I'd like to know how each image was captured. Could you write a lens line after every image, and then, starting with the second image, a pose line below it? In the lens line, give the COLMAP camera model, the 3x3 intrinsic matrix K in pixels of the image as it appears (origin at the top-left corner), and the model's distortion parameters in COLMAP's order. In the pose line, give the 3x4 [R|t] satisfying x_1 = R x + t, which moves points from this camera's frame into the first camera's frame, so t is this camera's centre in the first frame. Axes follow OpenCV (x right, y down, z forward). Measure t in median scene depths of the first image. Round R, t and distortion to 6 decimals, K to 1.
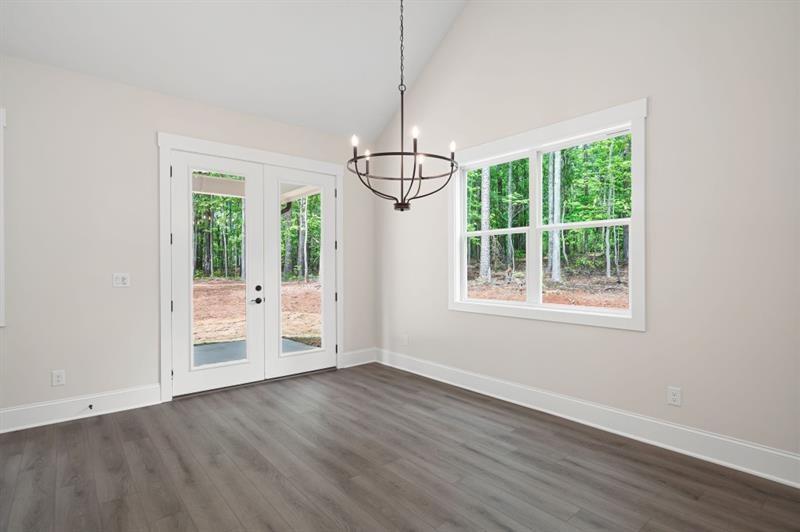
lens RADIAL K [[405.7, 0, 405.1], [0, 405.7, 268.1], [0, 0, 1]] dist [0.001444, -0.000431]
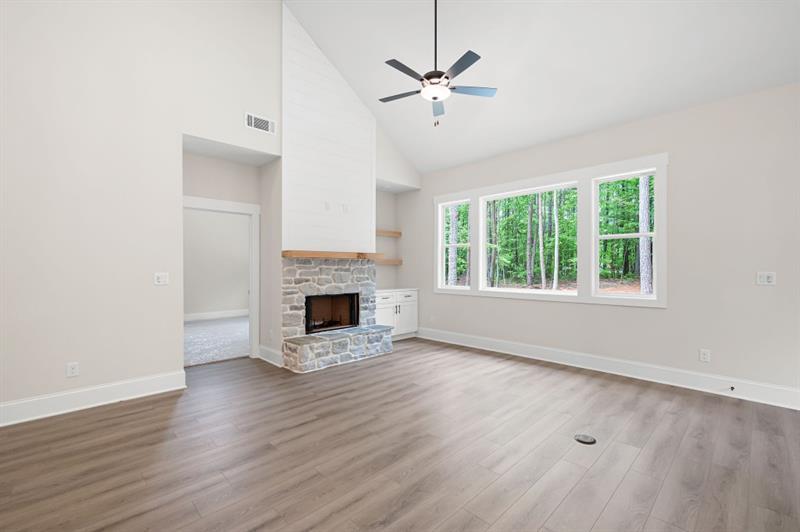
lens RADIAL K [[332.0, 0, 400.0], [0, 332.0, 266.0], [0, 0, 1]] dist [-0.000575, -0.000123]
pose [[0.062677, 0.000324, -0.998034, 0.111269], [-0.002913, 0.999996, 0.000142, 0.000207], [0.998030, 0.002899, 0.062678, 0.009409]]
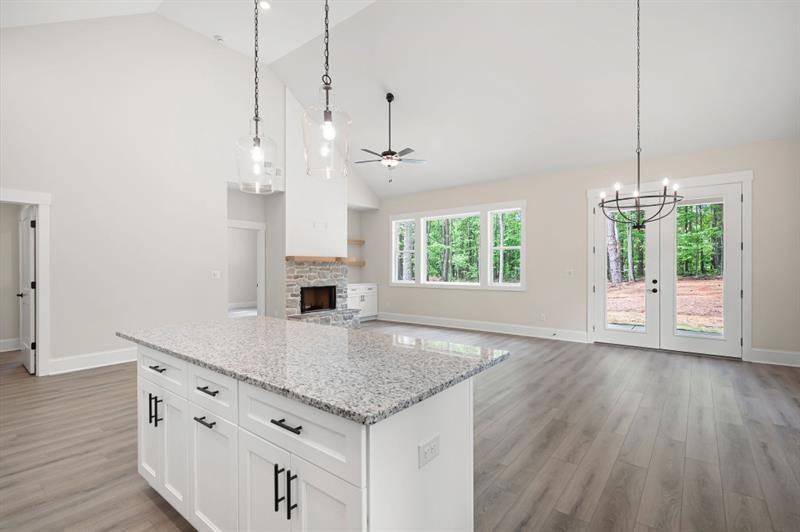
lens RADIAL K [[372.3, 0, 403.1], [0, 372.3, 267.4], [0, 0, 1]] dist [0.000455, -0.000270]
pose [[0.196327, 0.003770, -0.980531, 1.094202], [-0.002485, 0.999991, 0.003347, -0.002471], [0.980535, 0.001779, 0.196335, -0.142057]]
